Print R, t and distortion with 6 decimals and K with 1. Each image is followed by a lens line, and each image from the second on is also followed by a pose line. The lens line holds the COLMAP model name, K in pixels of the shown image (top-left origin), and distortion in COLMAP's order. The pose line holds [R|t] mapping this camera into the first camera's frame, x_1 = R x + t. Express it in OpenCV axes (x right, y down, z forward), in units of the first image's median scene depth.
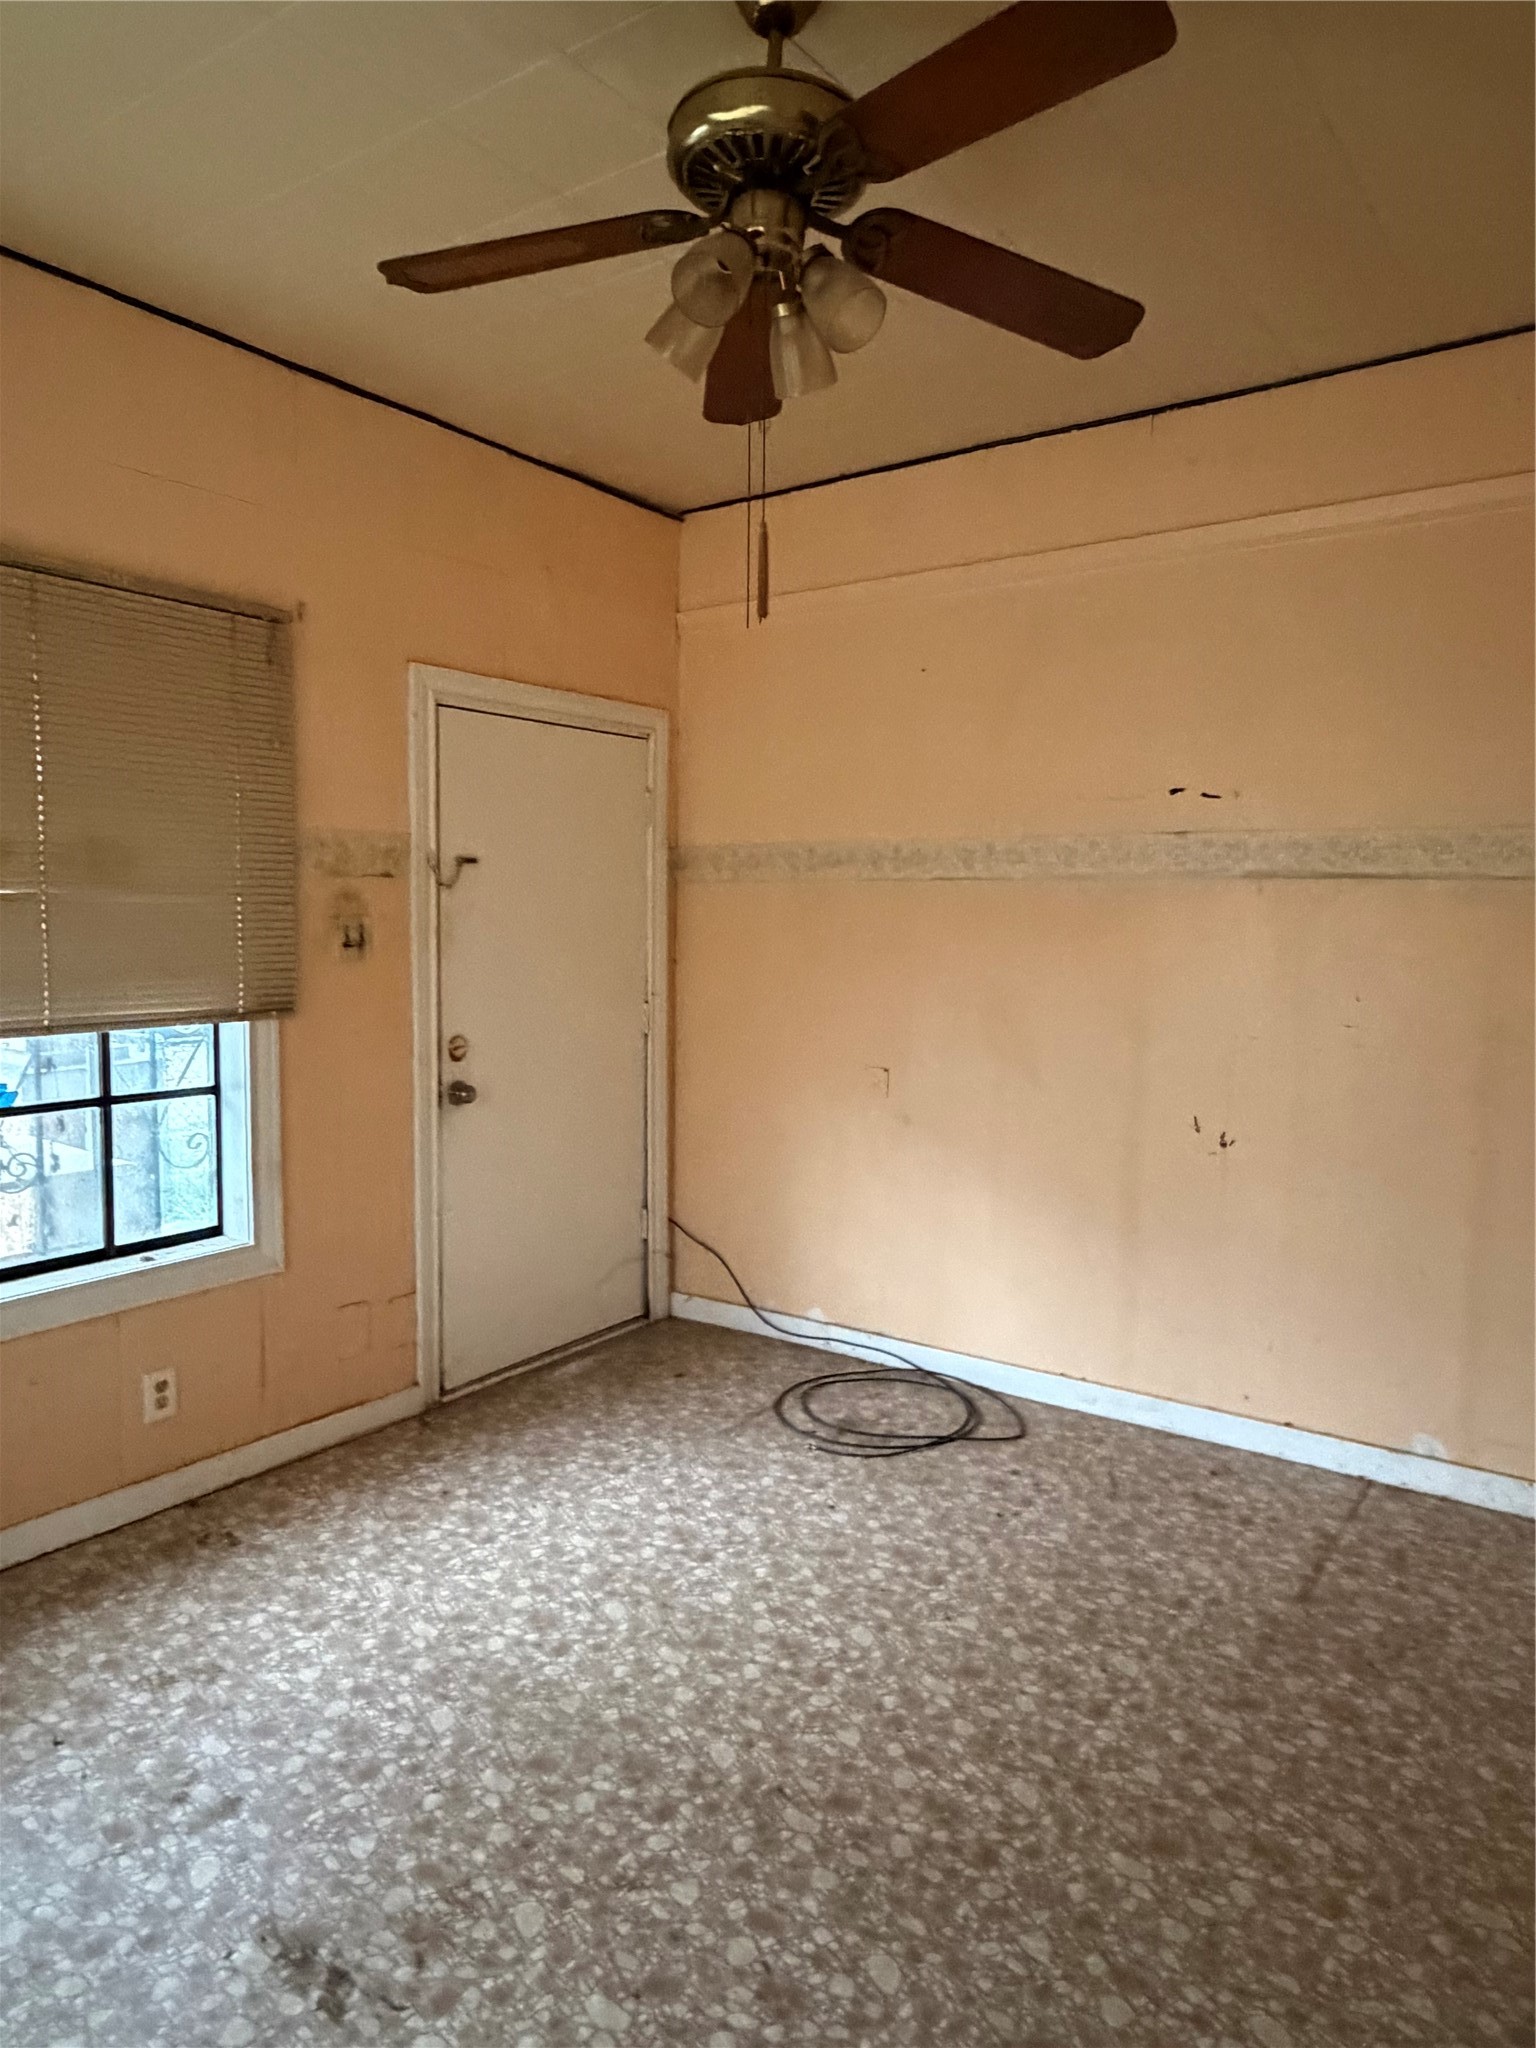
lens RADIAL K [[1316.8, 0, 764.9], [0, 1316.8, 1039.9], [0, 0, 1]] dist [-0.009752, 0.004288]
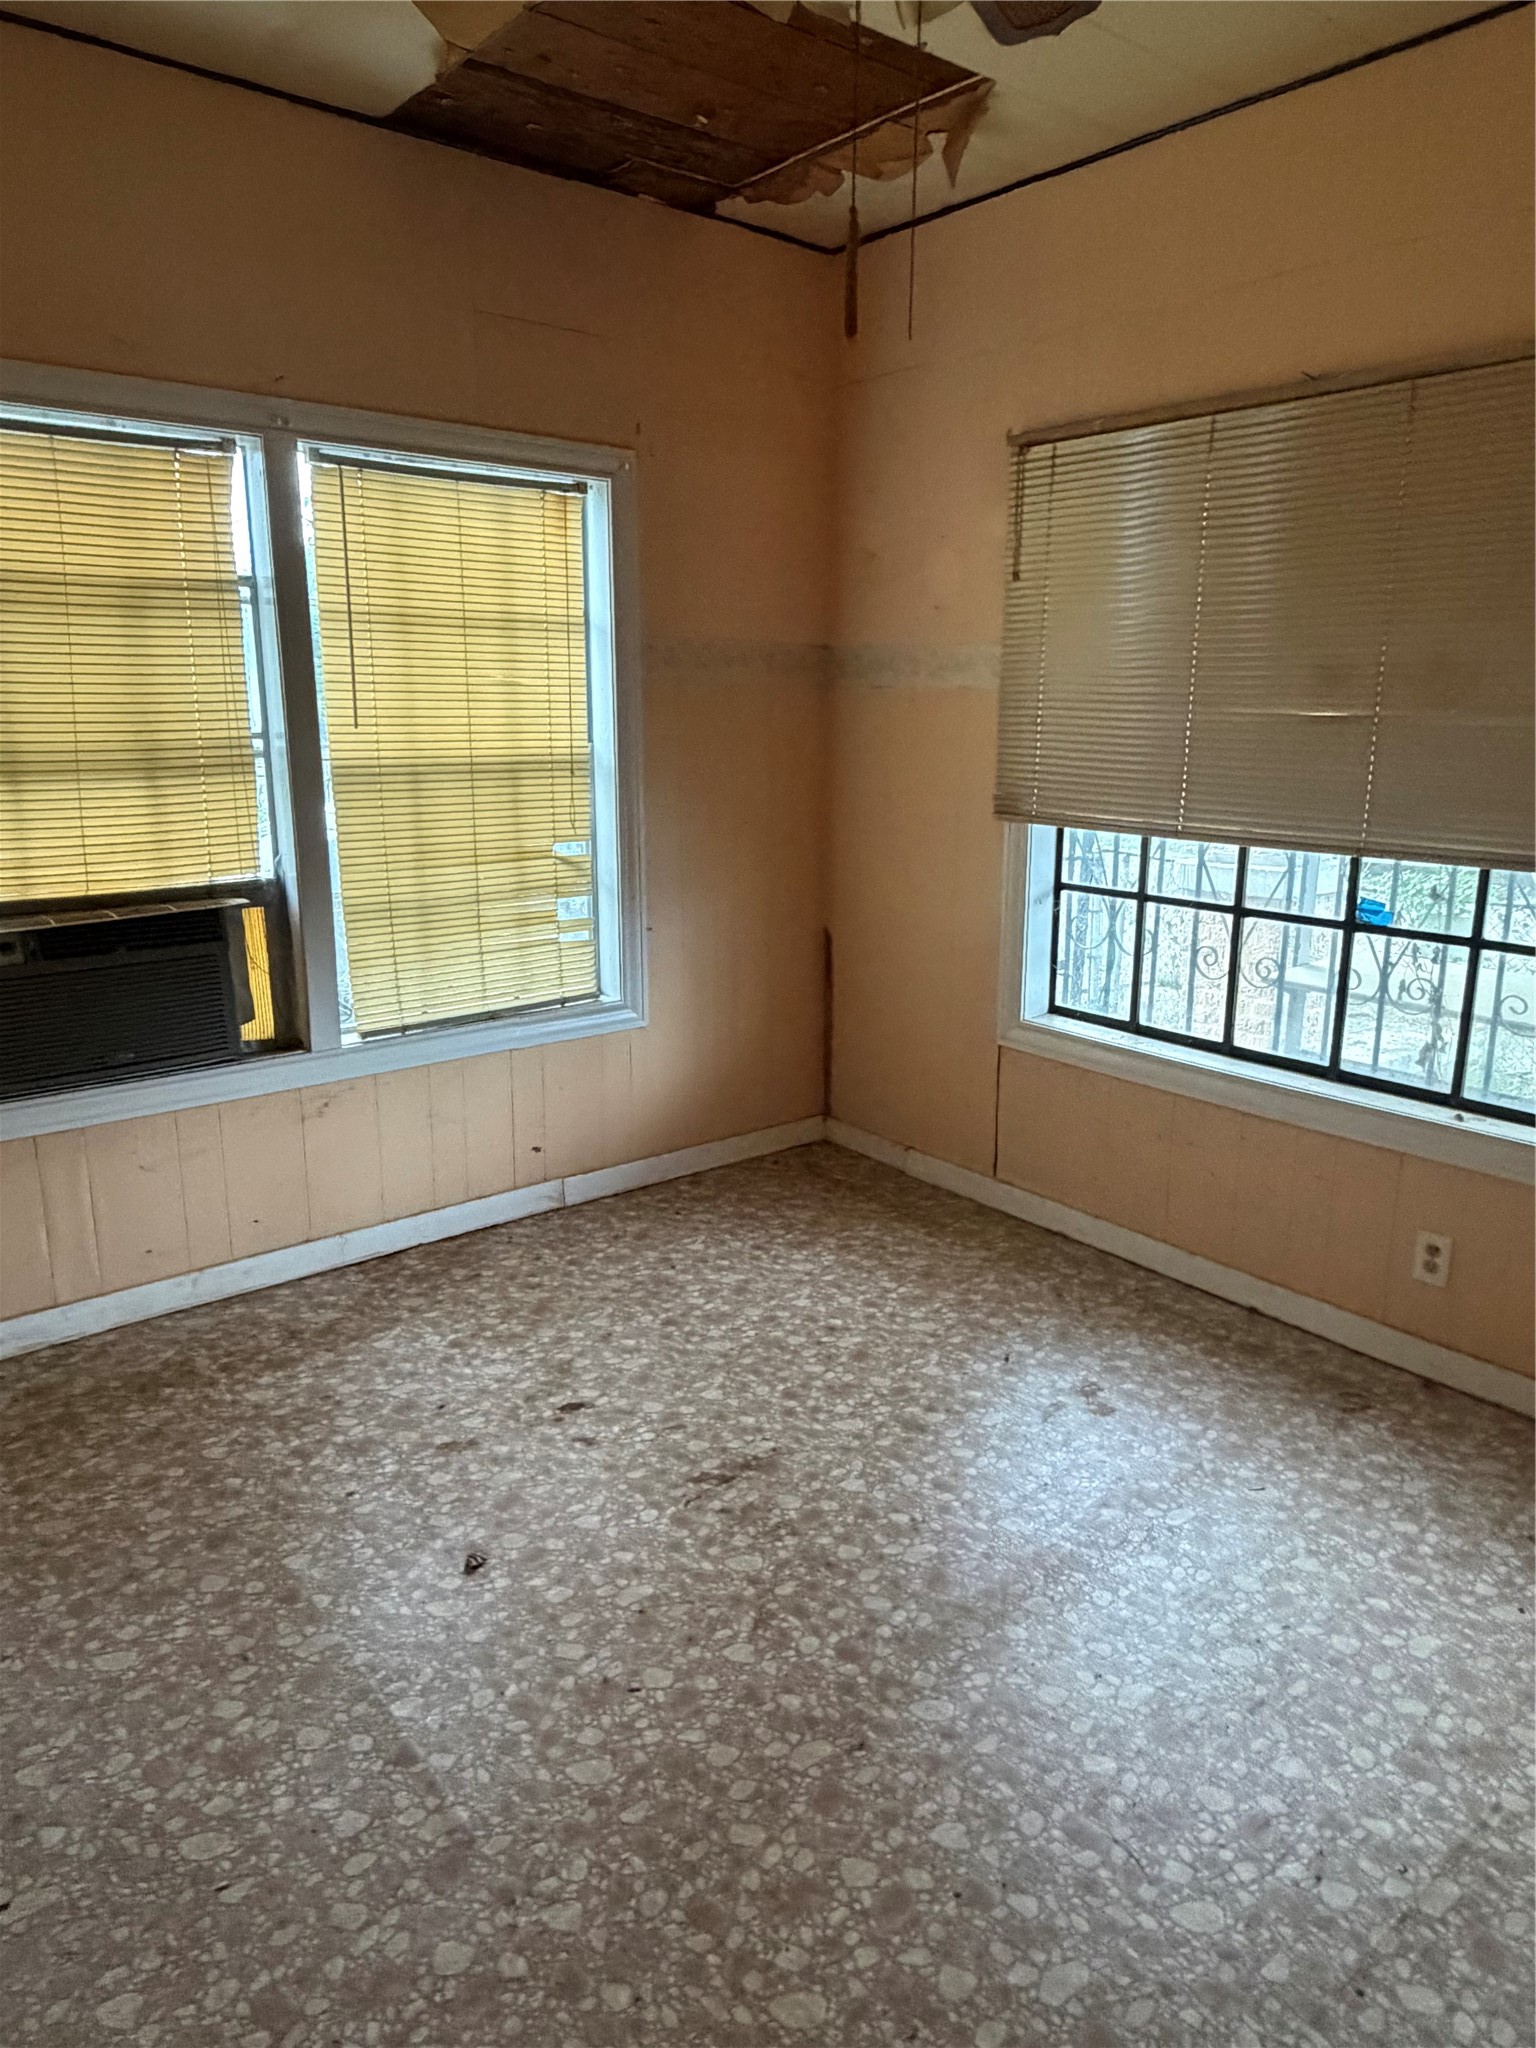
lens RADIAL K [[1316.8, 0, 765.2], [0, 1316.8, 1008.7], [0, 0, 1]] dist [-0.009752, 0.004288]
pose [[-0.252285, 0.200578, -0.946637, 0.666909], [-0.115014, 0.965131, 0.235148, -0.089676], [0.960794, 0.168201, -0.220419, 0.922167]]
